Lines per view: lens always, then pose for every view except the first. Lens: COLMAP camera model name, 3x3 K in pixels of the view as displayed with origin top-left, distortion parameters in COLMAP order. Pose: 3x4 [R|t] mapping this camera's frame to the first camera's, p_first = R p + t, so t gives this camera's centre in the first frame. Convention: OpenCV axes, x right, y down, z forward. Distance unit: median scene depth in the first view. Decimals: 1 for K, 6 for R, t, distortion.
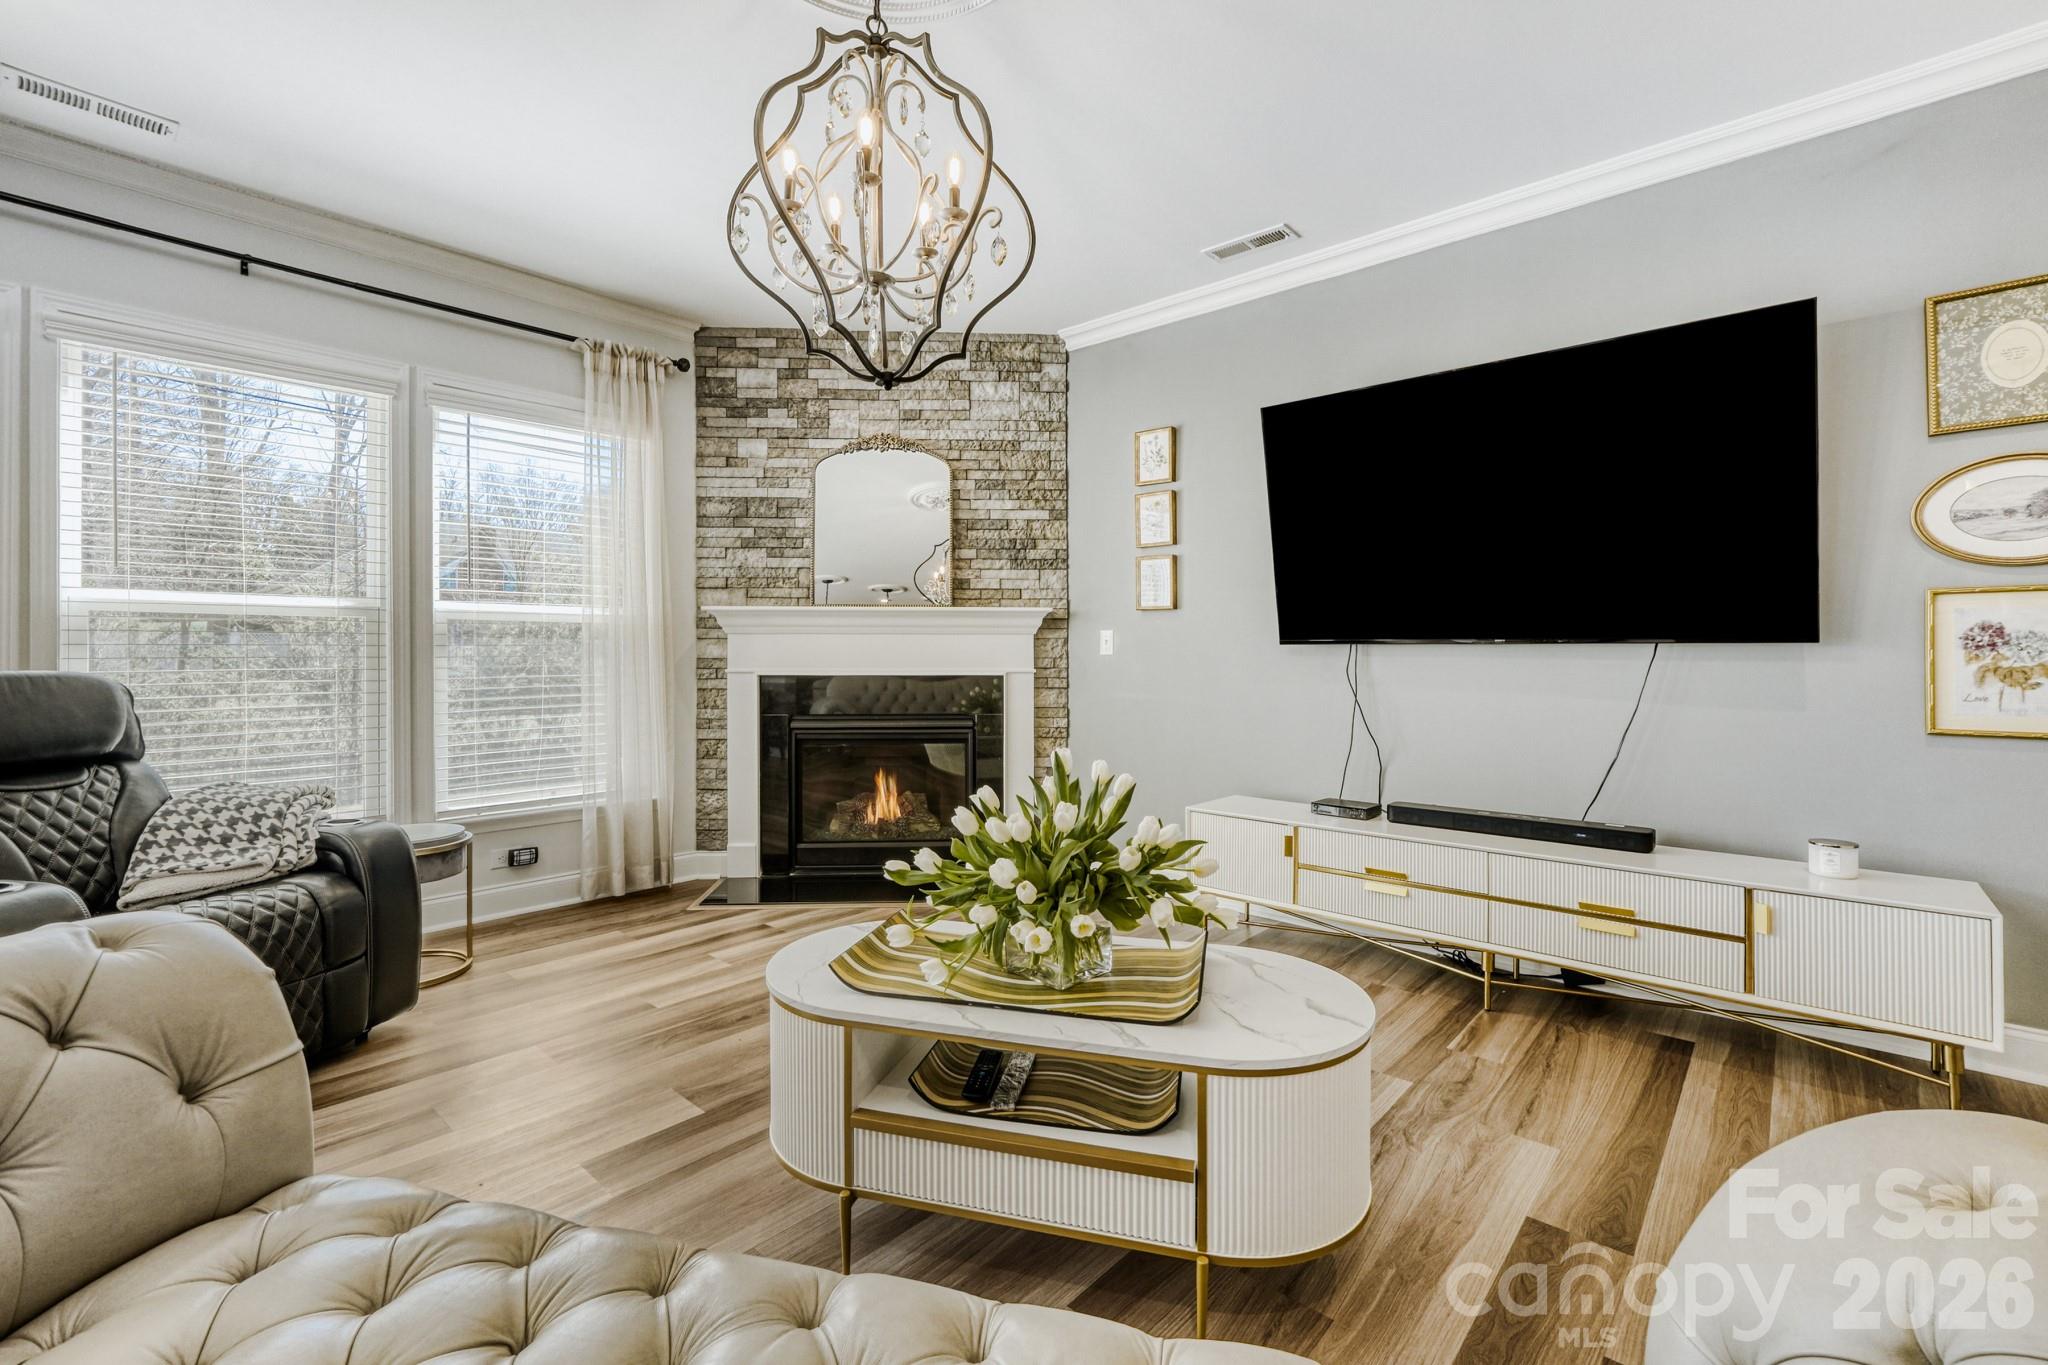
lens RADIAL K [[904.1, 0, 971.5], [0, 904.1, 654.6], [0, 0, 1]] dist [-0.015811, -0.000242]
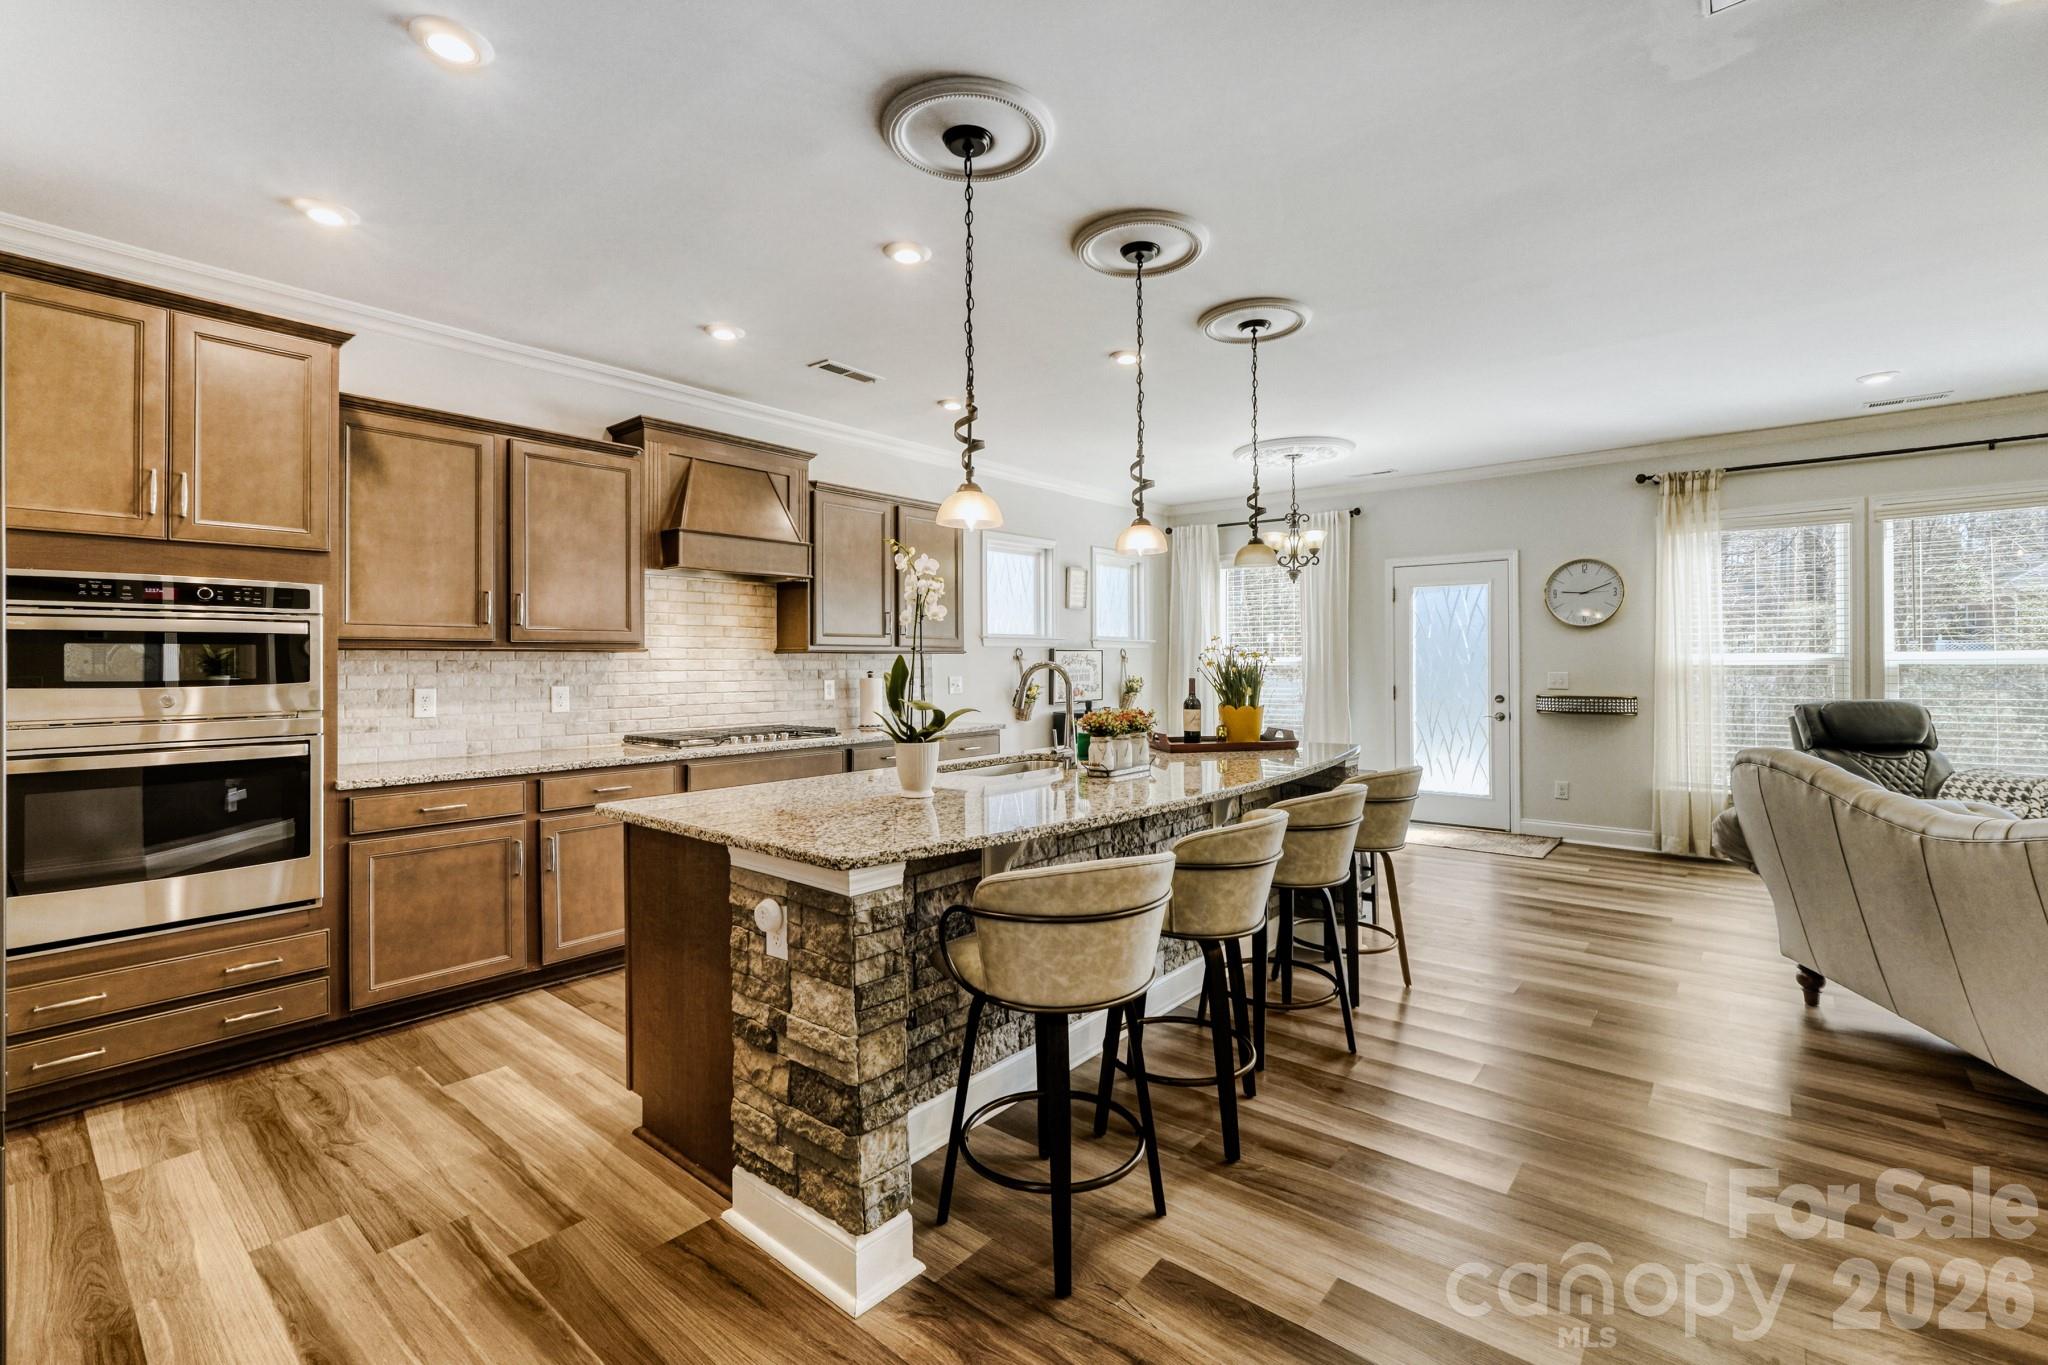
lens RADIAL K [[889.1, 0, 1068.0], [0, 889.1, 655.5], [0, 0, 1]] dist [-0.014984, 0.000679]
pose [[0.103616, -0.005721, -0.994601, 0.389454], [0.004627, 0.999975, -0.005270, -0.042017], [0.994607, -0.004056, 0.103639, -0.555781]]
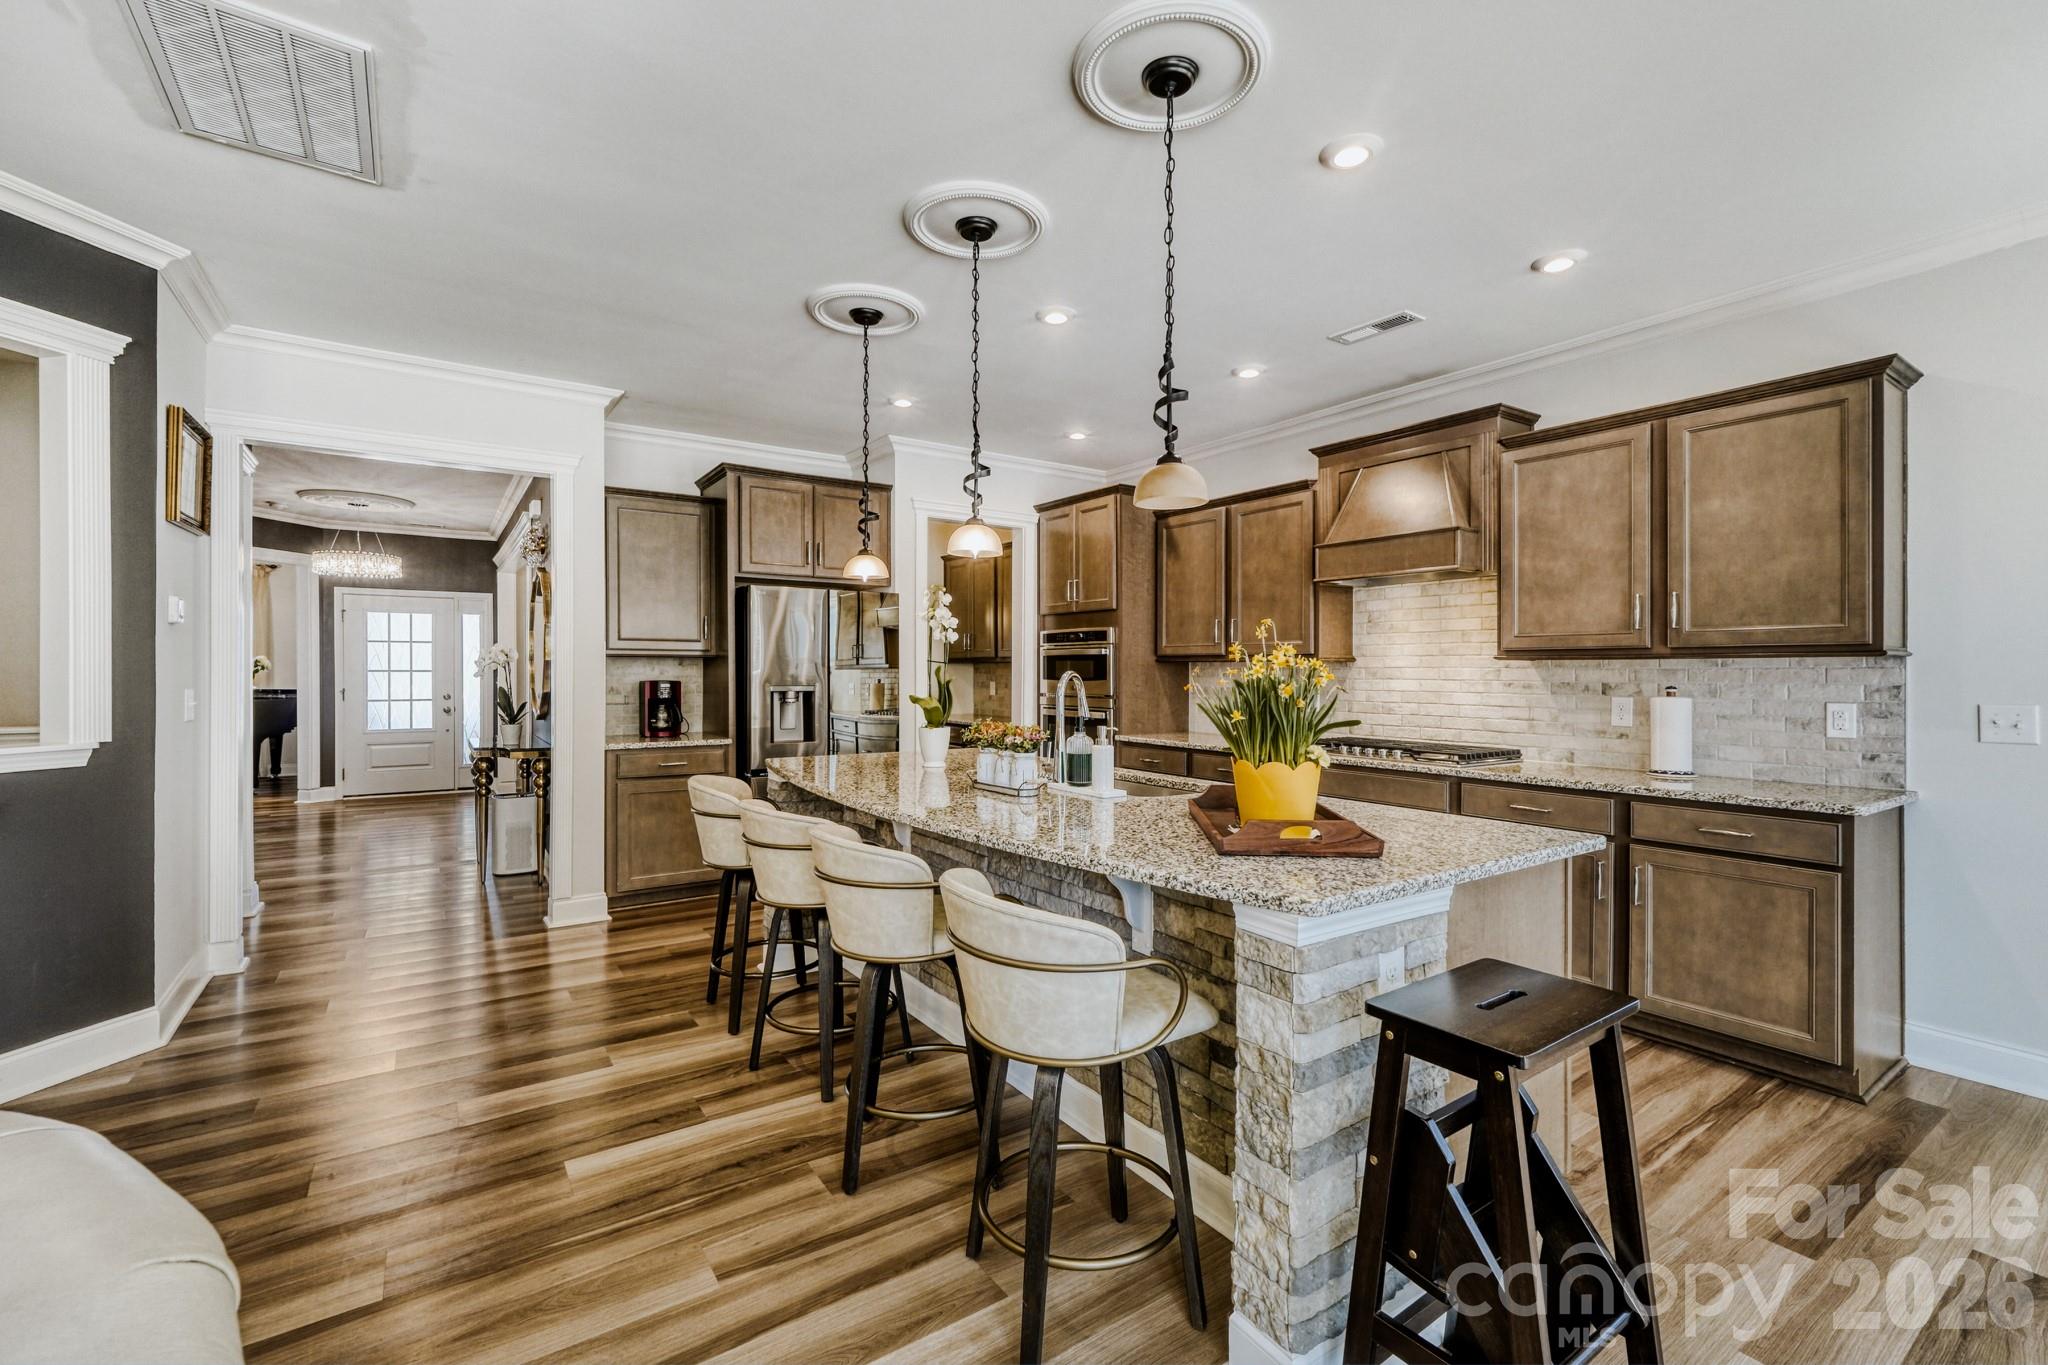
lens RADIAL K [[869.7, 0, 966.2], [0, 869.7, 672.2], [0, 0, 1]] dist [-0.021308, 0.009525]
pose [[-0.970371, -0.001726, 0.241614, -0.428805], [-0.001273, 0.999997, 0.002032, -0.041207], [-0.241617, 0.001664, -0.970370, 0.175239]]
